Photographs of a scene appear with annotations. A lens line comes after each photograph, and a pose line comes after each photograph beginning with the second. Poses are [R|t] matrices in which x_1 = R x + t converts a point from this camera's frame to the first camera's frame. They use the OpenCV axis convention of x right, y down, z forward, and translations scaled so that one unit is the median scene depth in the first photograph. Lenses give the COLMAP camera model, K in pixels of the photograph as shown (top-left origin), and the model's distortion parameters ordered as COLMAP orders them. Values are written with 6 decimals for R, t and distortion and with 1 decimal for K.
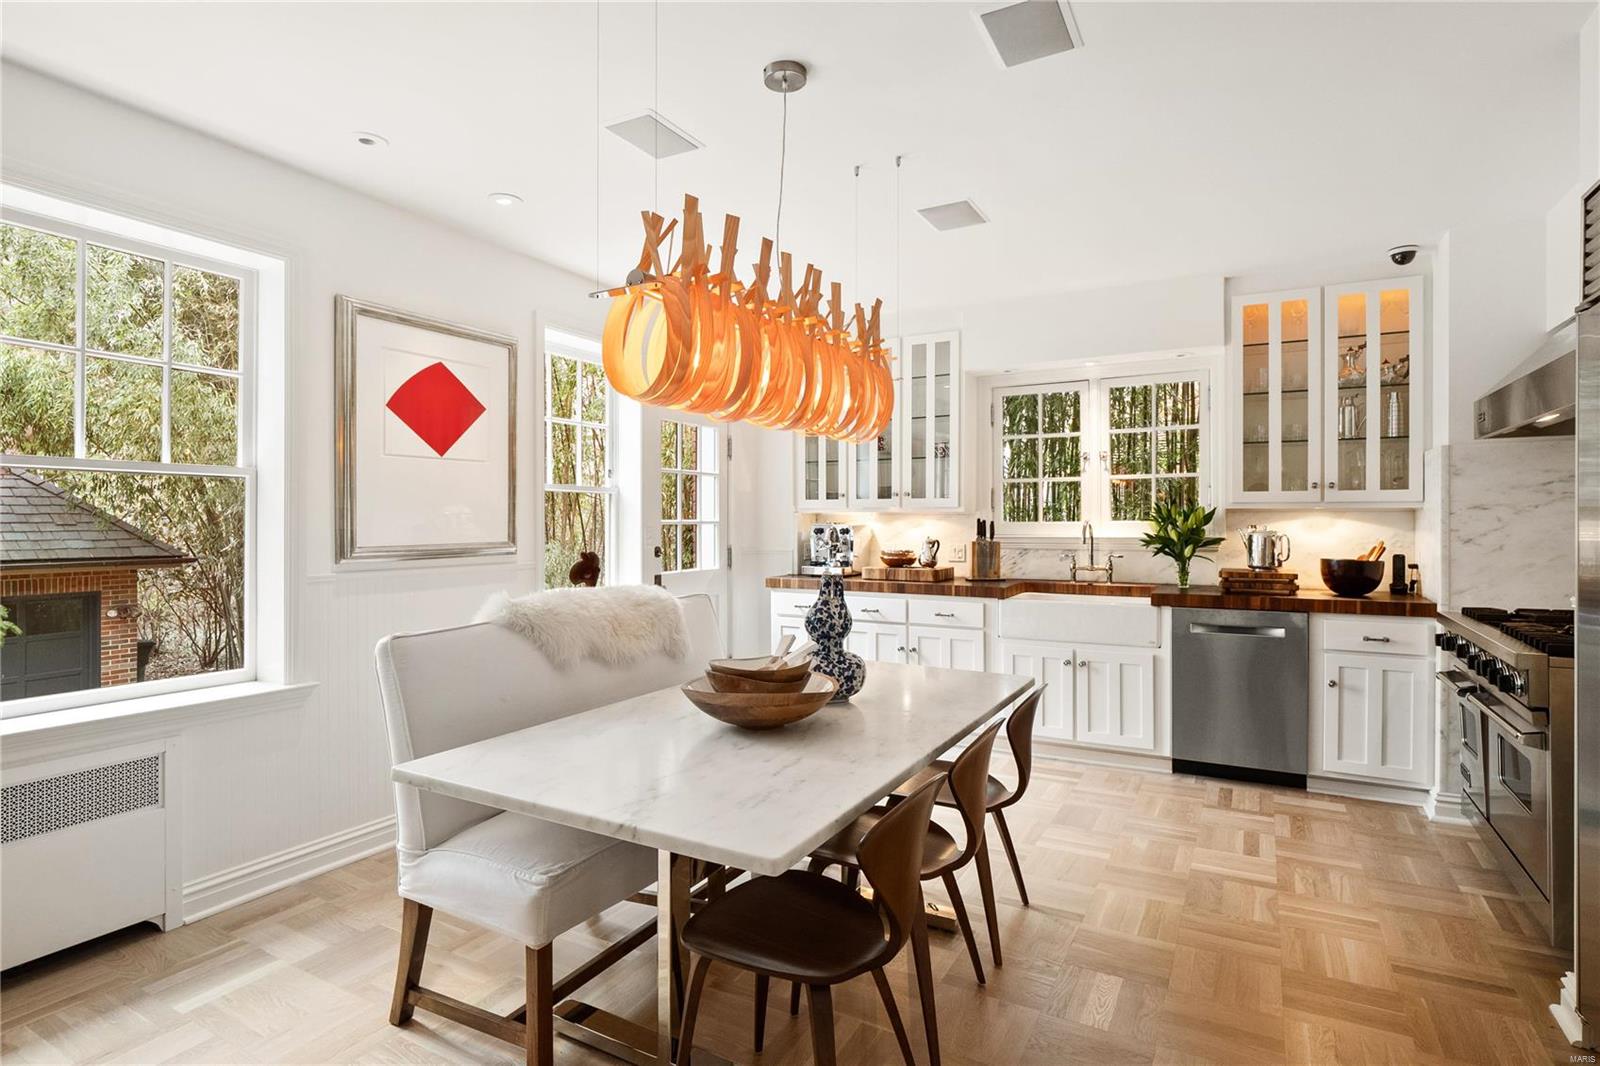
lens RADIAL K [[820.5, 0, 807.6], [0, 820.5, 536.8], [0, 0, 1]] dist [0.023861, -0.026620]
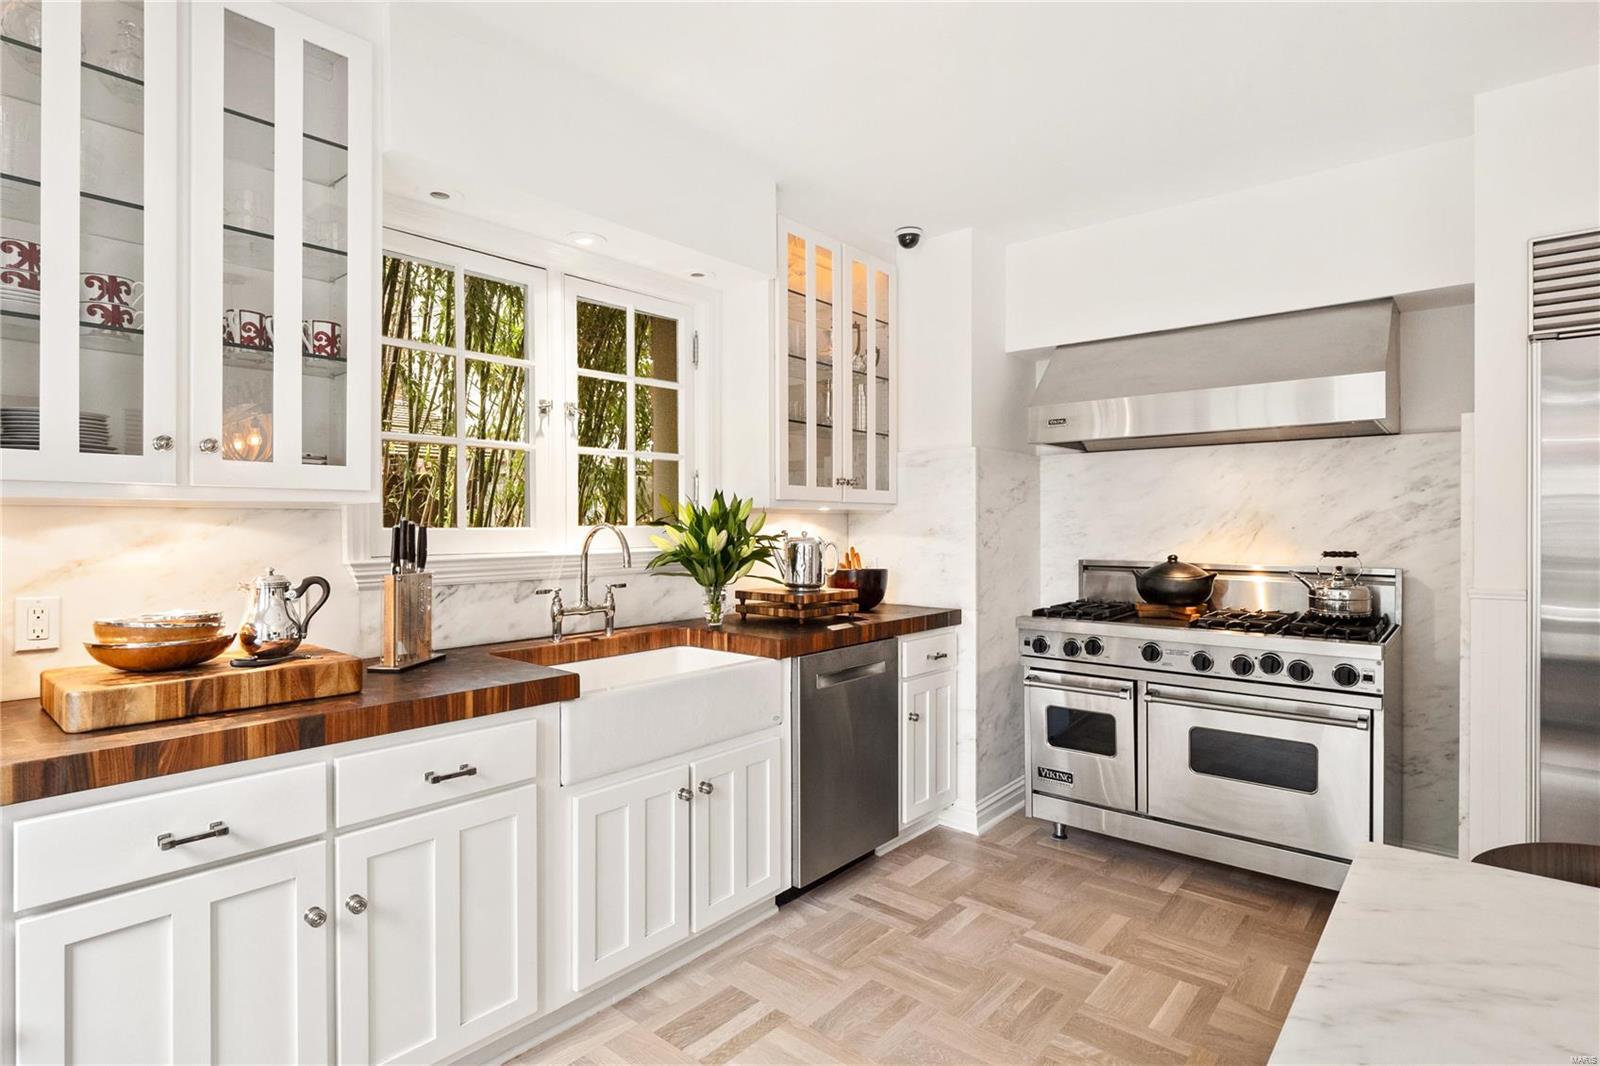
lens RADIAL K [[823.4, 0, 797.5], [0, 823.4, 526.5], [0, 0, 1]] dist [0.000409, -0.000818]
pose [[0.206204, -0.004724, 0.978498, -0.209707], [0.021668, 0.999765, 0.000260, -0.019384], [-0.978269, 0.021149, 0.206258, 0.929328]]
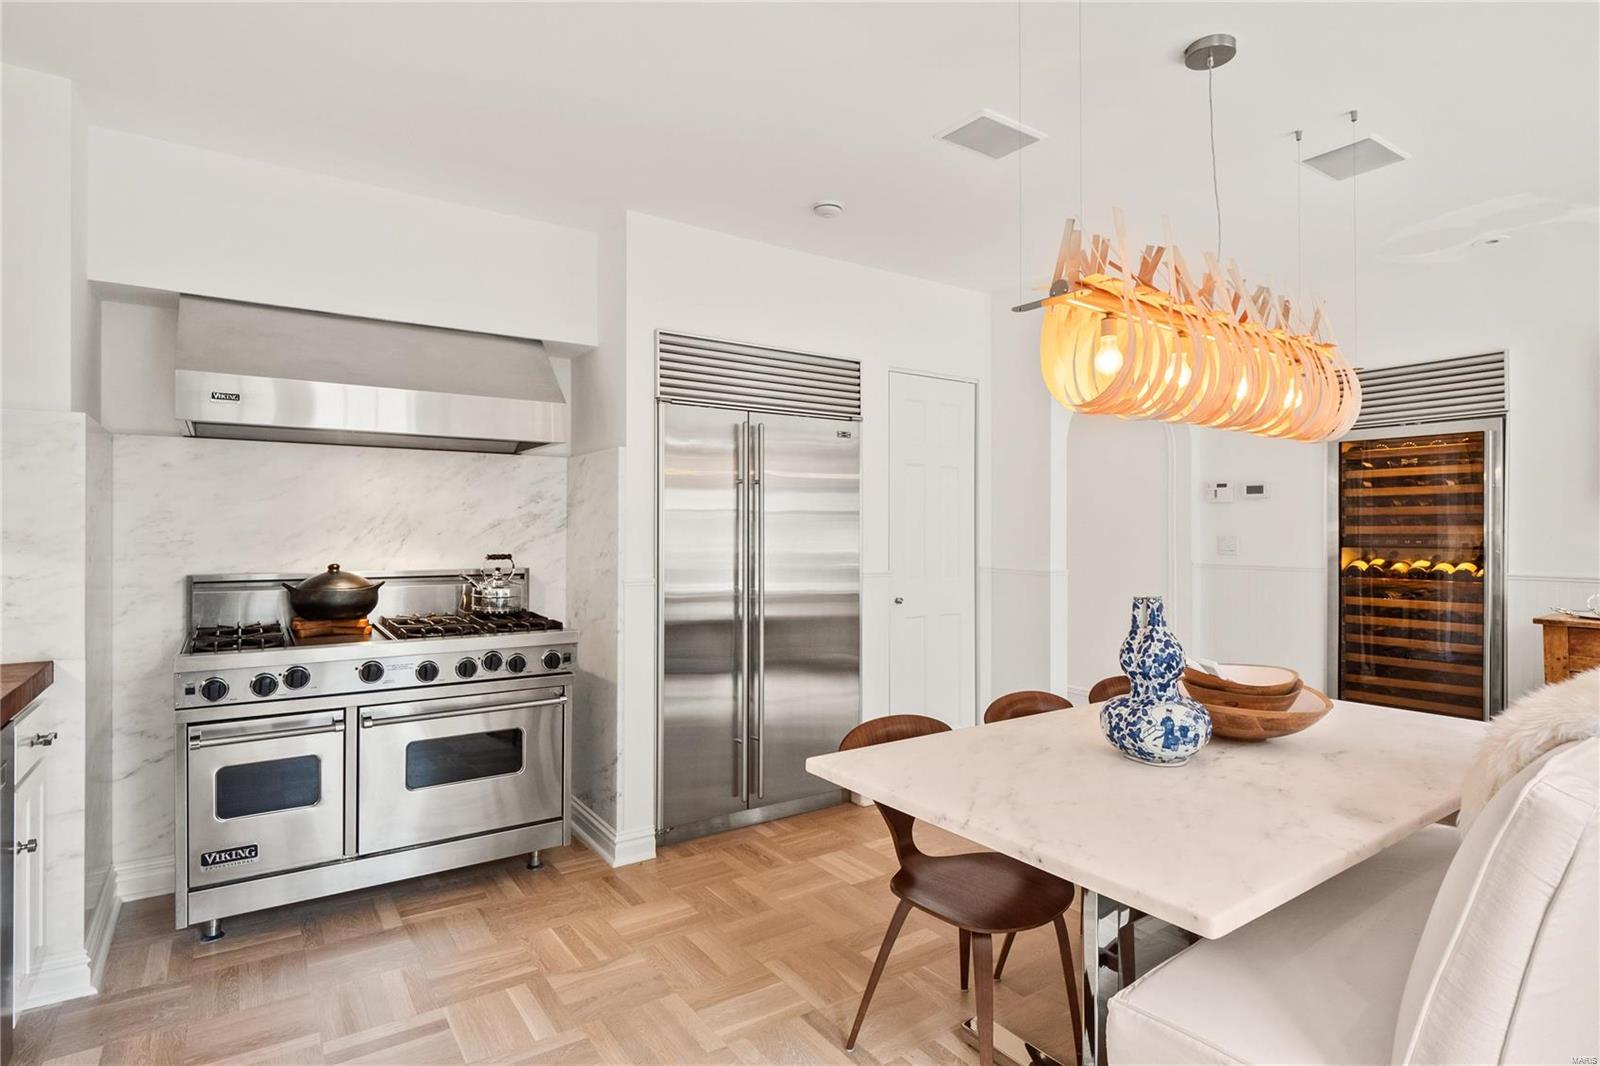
lens RADIAL K [[823.4, 0, 797.5], [0, 823.4, 526.5], [0, 0, 1]] dist [0.000409, -0.000818]
pose [[-0.889369, -0.002425, 0.457184, -0.023376], [0.004800, 0.999881, 0.014642, -0.025585], [-0.457165, 0.015216, -0.889252, 1.222401]]
